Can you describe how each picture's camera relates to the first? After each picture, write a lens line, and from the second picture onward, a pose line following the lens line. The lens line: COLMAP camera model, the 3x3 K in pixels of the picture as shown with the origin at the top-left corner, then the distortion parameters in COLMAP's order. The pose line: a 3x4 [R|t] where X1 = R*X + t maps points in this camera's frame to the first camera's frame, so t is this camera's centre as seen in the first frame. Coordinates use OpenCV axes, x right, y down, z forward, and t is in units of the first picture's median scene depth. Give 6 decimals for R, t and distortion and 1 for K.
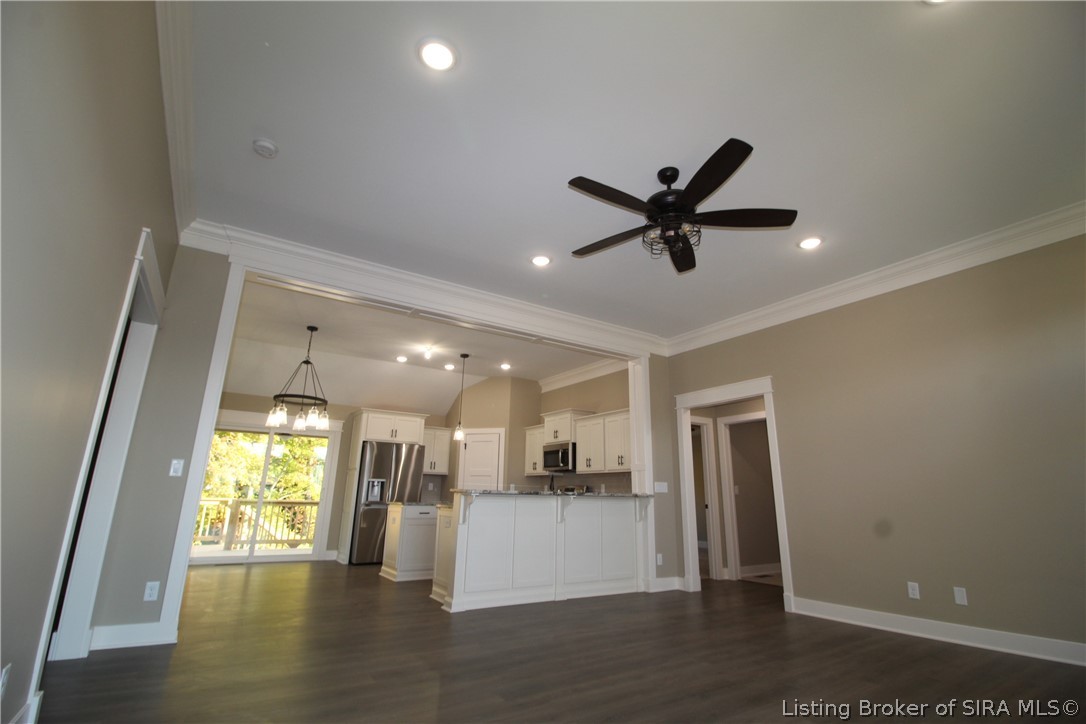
lens RADIAL K [[503.2, 0, 543.0], [0, 503.2, 362.0], [0, 0, 1]] dist [-0.000601, -0.000085]
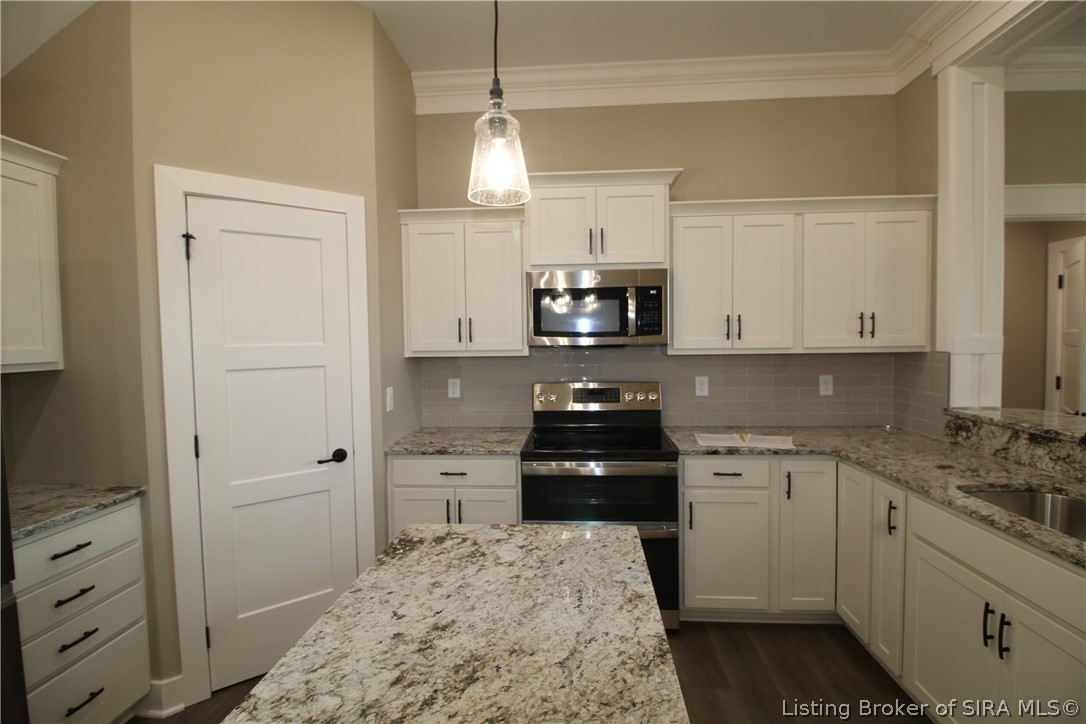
lens RADIAL K [[503.2, 0, 543.0], [0, 503.2, 362.0], [0, 0, 1]] dist [-0.000601, -0.000085]
pose [[0.602375, -0.067597, 0.795346, -0.279204], [-0.181044, 0.958870, 0.218614, 0.159140], [-0.777410, -0.275680, 0.565361, 0.840388]]
